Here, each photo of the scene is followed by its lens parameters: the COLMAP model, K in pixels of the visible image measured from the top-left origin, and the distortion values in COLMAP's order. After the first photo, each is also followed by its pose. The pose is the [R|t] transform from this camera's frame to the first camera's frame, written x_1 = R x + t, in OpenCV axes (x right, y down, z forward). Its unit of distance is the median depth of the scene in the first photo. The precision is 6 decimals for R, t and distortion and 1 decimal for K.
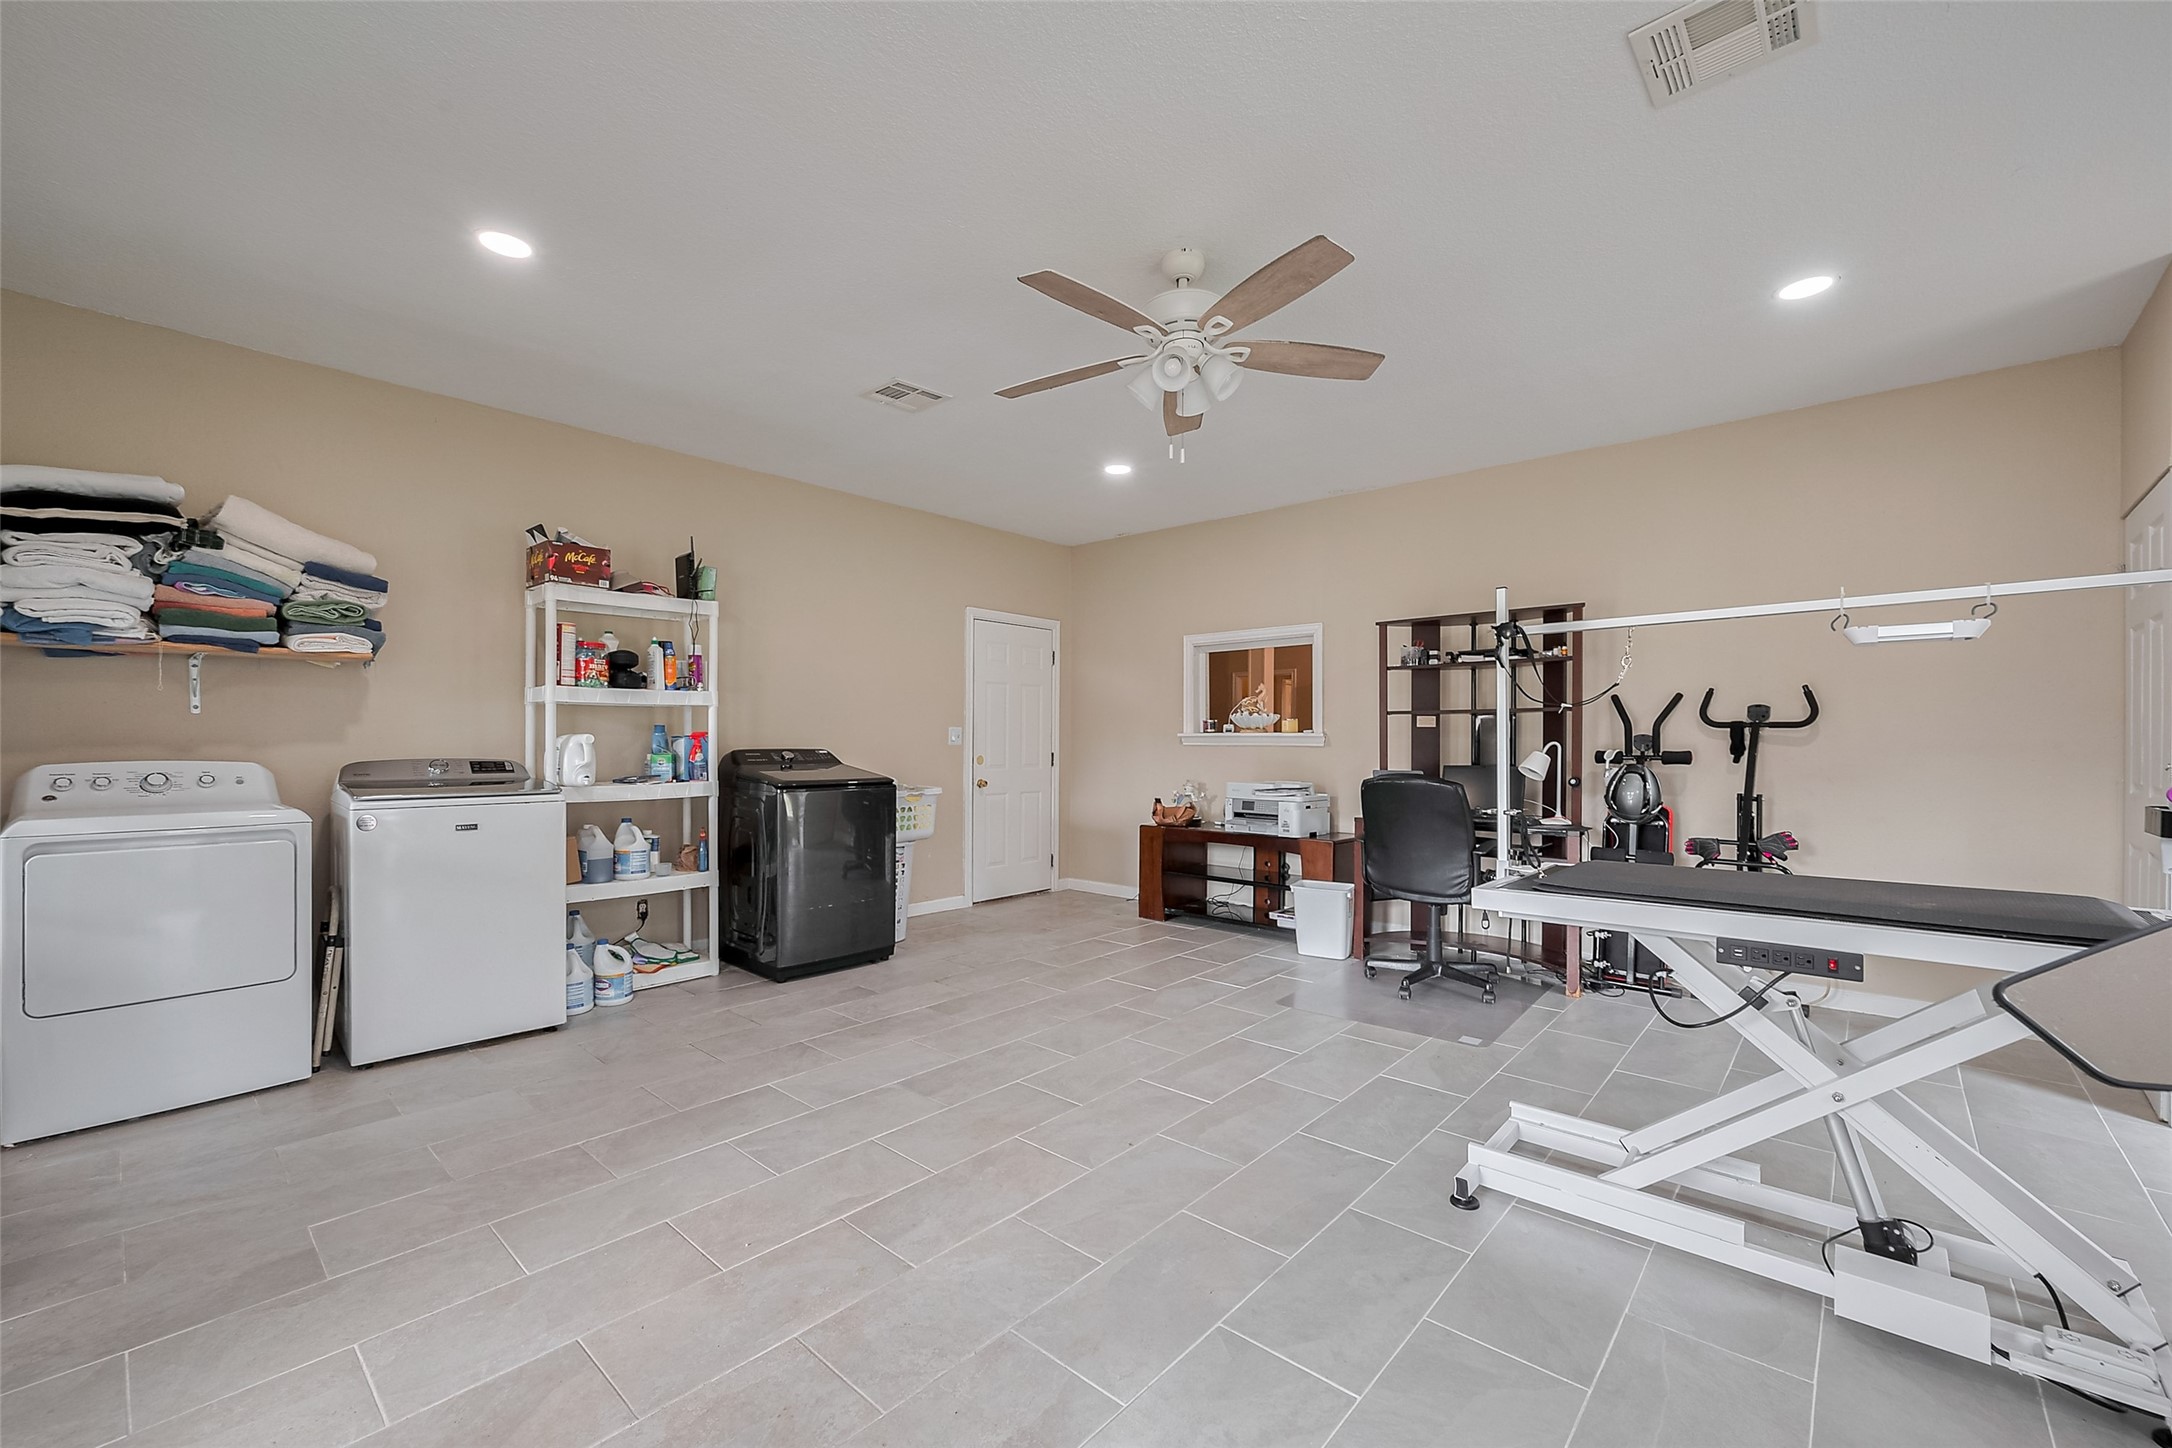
lens RADIAL K [[868.6, 0, 1099.2], [0, 868.6, 741.8], [0, 0, 1]] dist [0.000032, -0.000308]
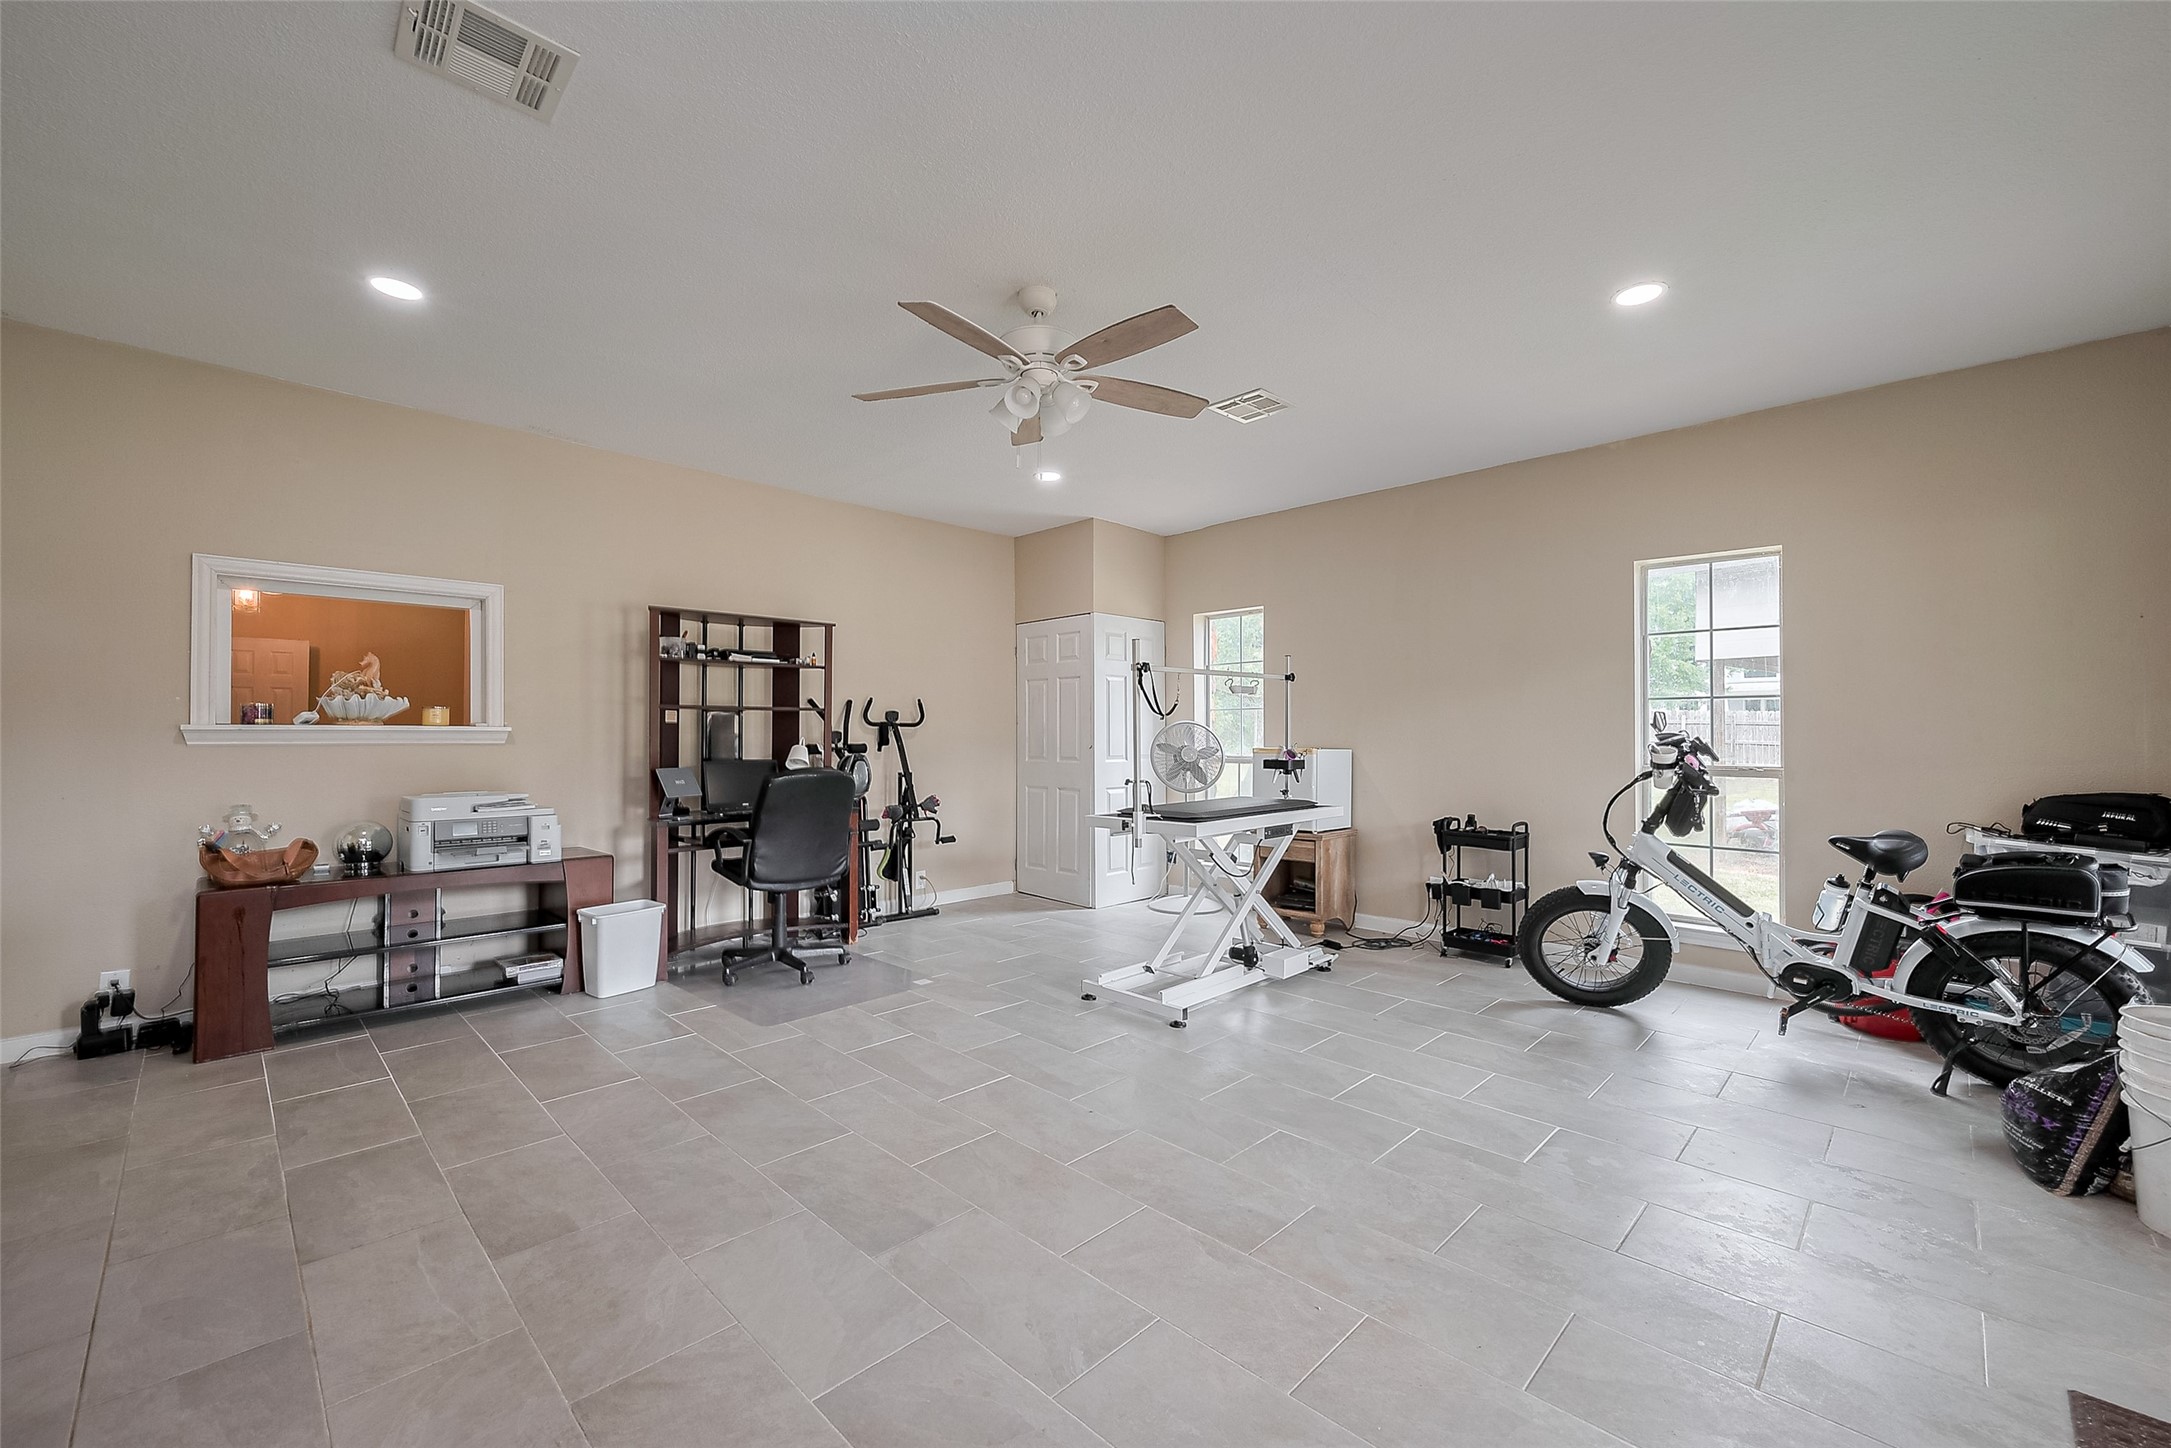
lens RADIAL K [[889.2, 0, 1050.8], [0, 889.2, 724.7], [0, 0, 1]] dist [-0.000790, -0.000261]
pose [[0.071698, 0.009994, 0.997376, -0.705746], [0.003152, 0.999943, -0.010246, -0.003694], [-0.997421, 0.003878, 0.071662, 0.637798]]
